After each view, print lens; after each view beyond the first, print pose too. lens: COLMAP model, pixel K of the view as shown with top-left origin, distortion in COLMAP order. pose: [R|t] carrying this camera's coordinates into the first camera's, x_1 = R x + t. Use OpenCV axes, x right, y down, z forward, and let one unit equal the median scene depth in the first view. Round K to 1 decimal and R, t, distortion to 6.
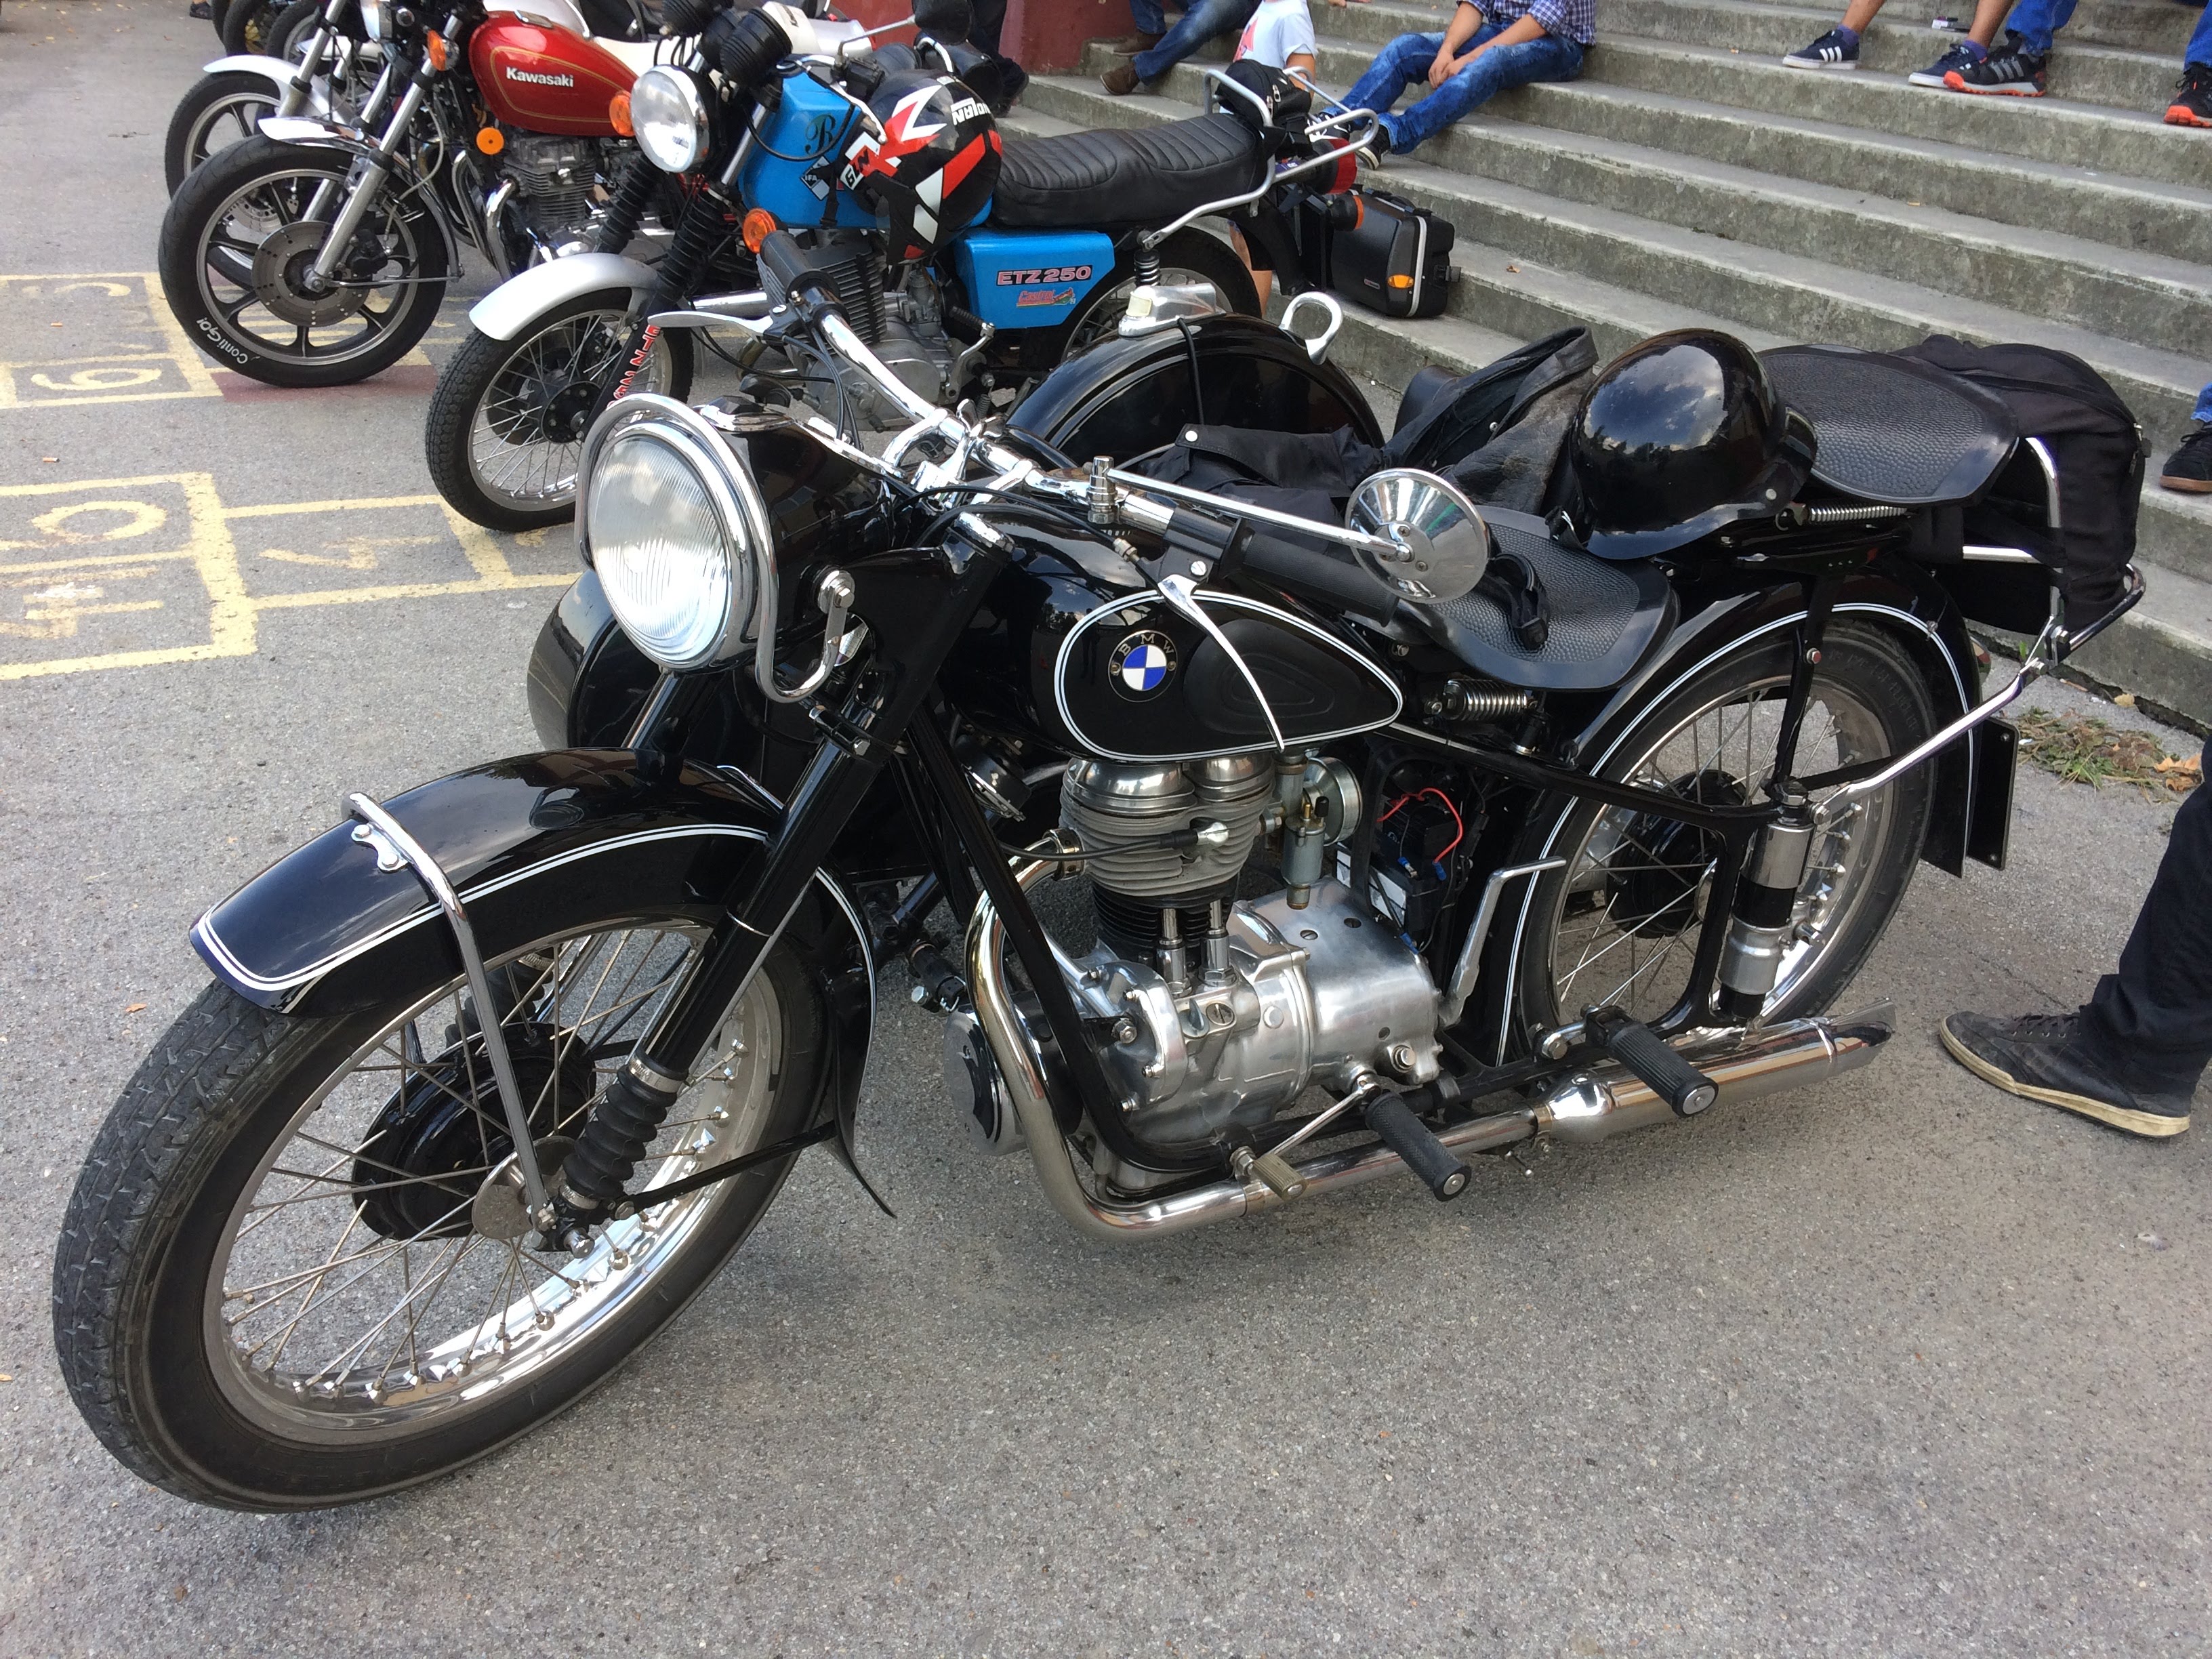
lens RADIAL K [[1845.9, 0, 1099.6], [0, 1845.9, 810.0], [0, 0, 1]] dist [0.092985, -0.138361]
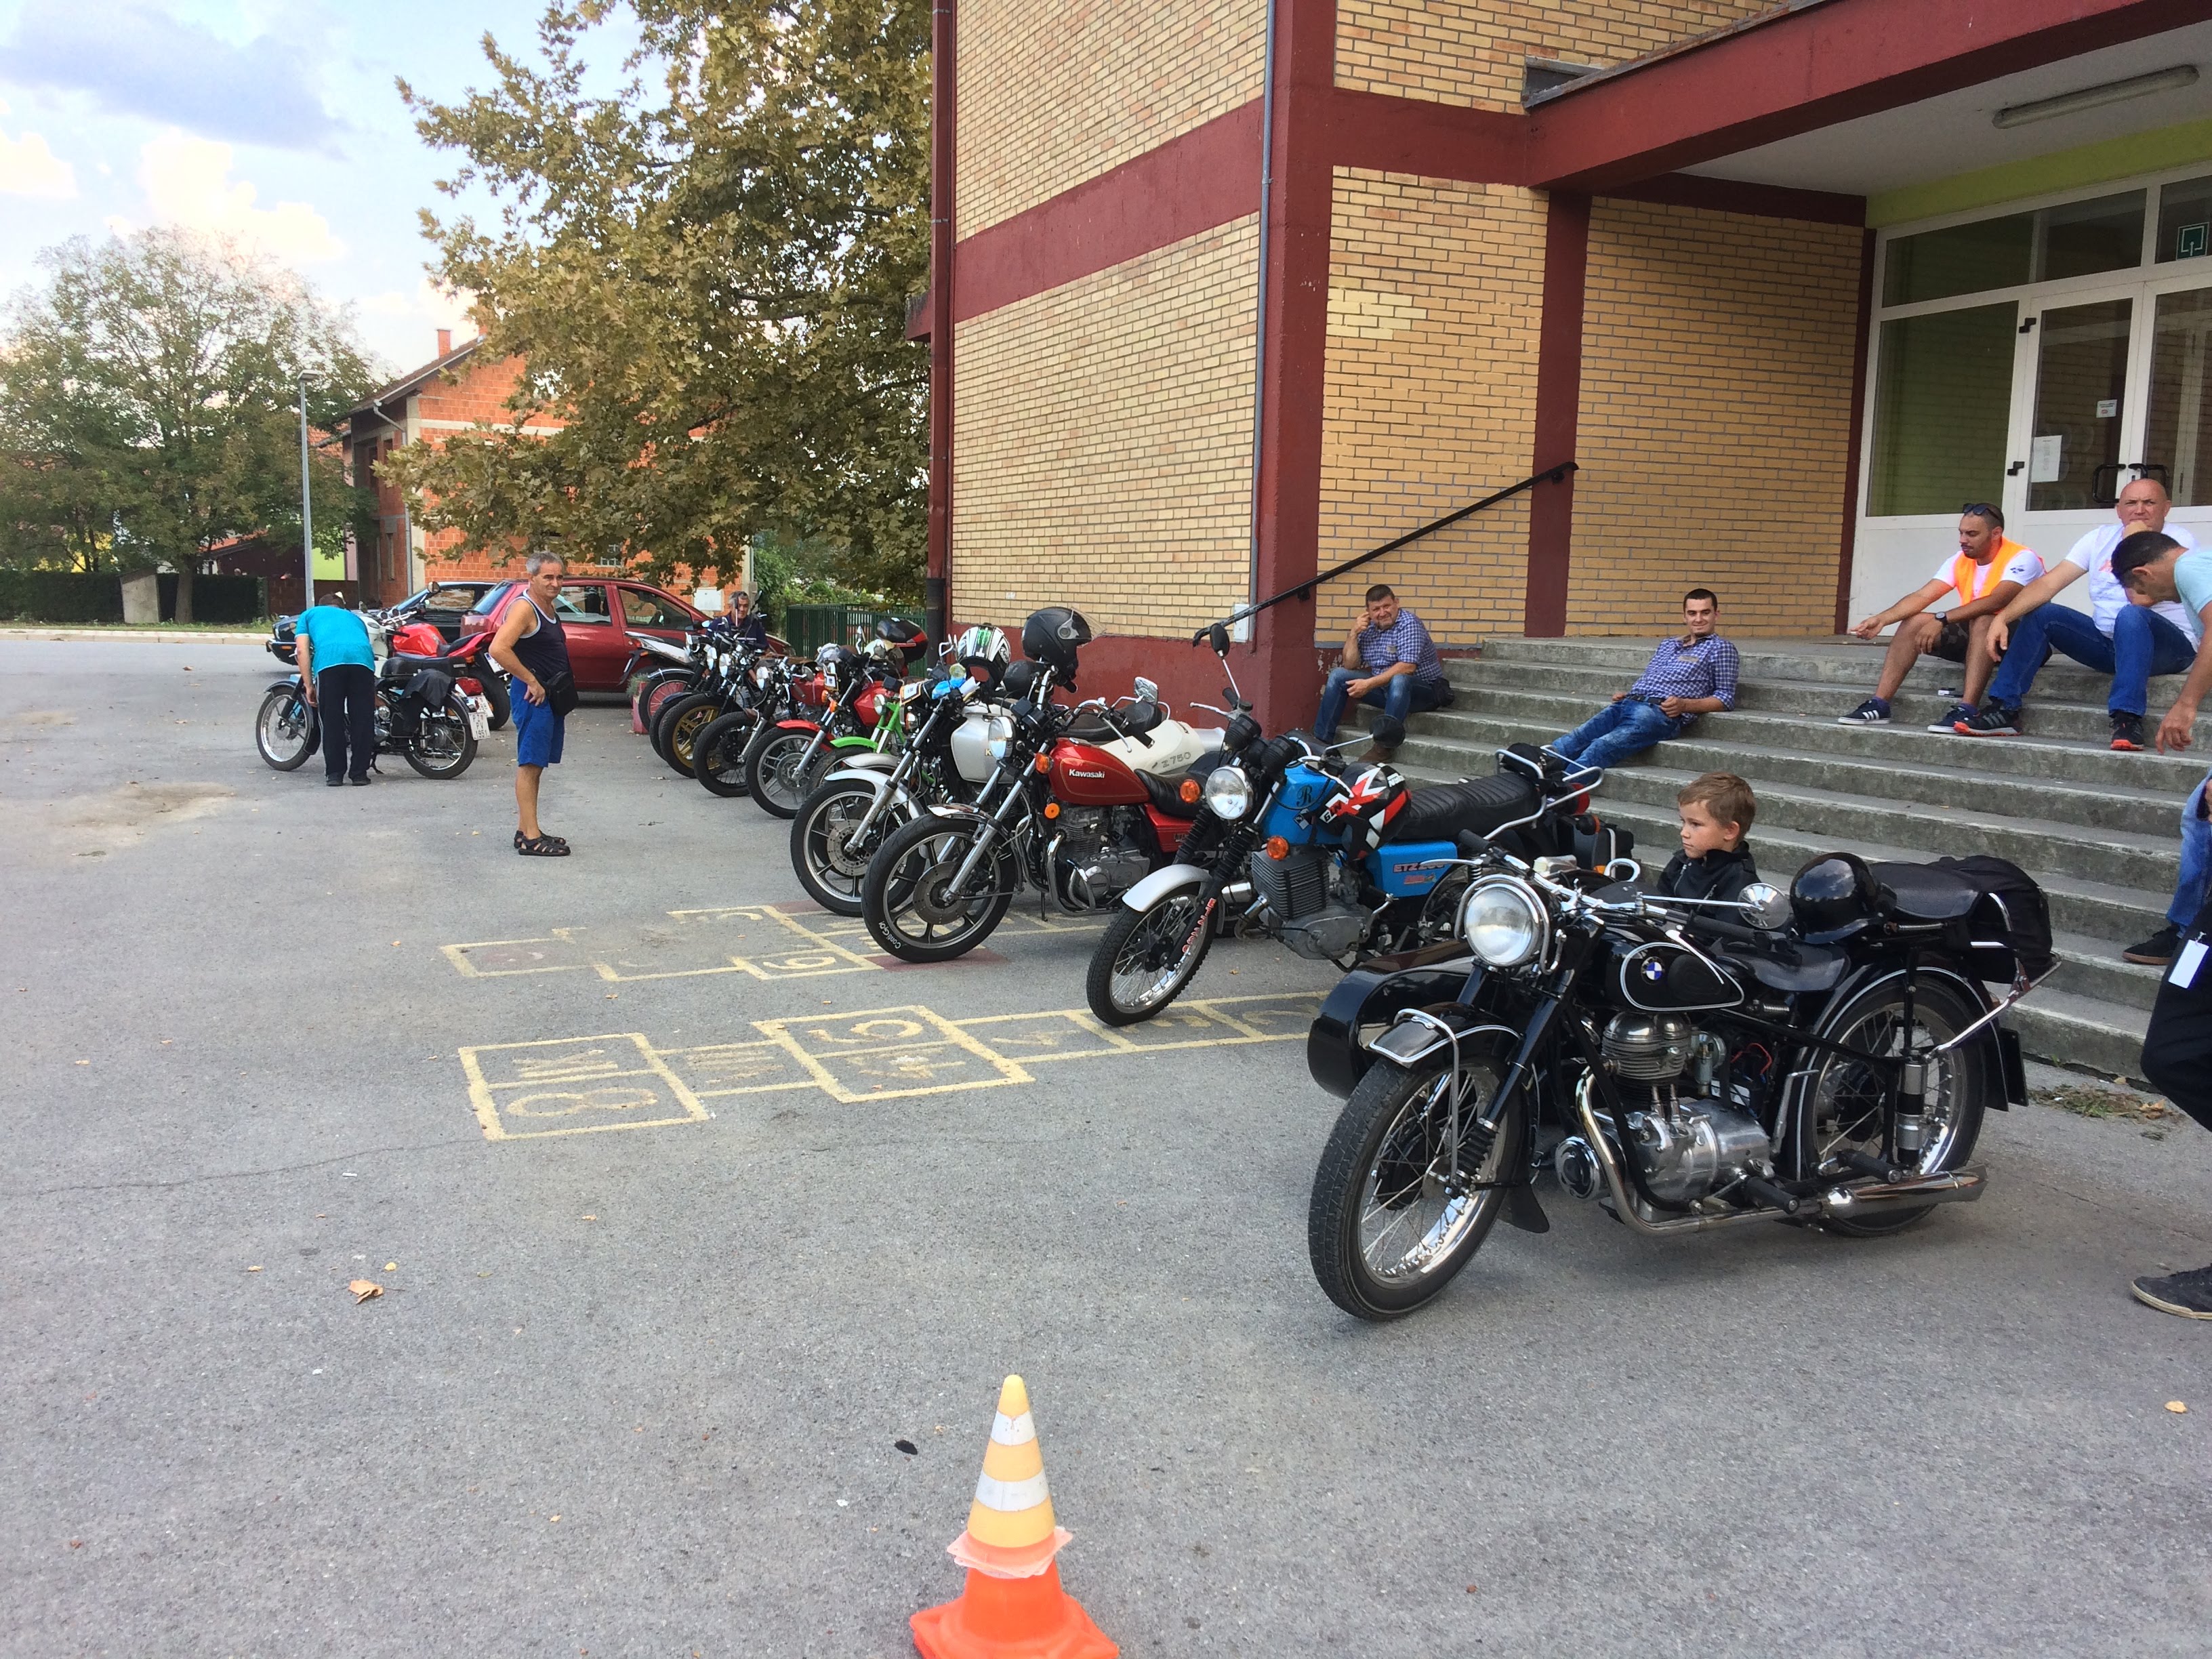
lens RADIAL K [[1845.9, 0, 1099.6], [0, 1845.9, 810.0], [0, 0, 1]] dist [0.092985, -0.138361]
pose [[0.997843, -0.047714, -0.045080, -0.266573], [0.030172, 0.943305, -0.330553, 0.235811], [0.058297, 0.328480, 0.942710, -0.691863]]
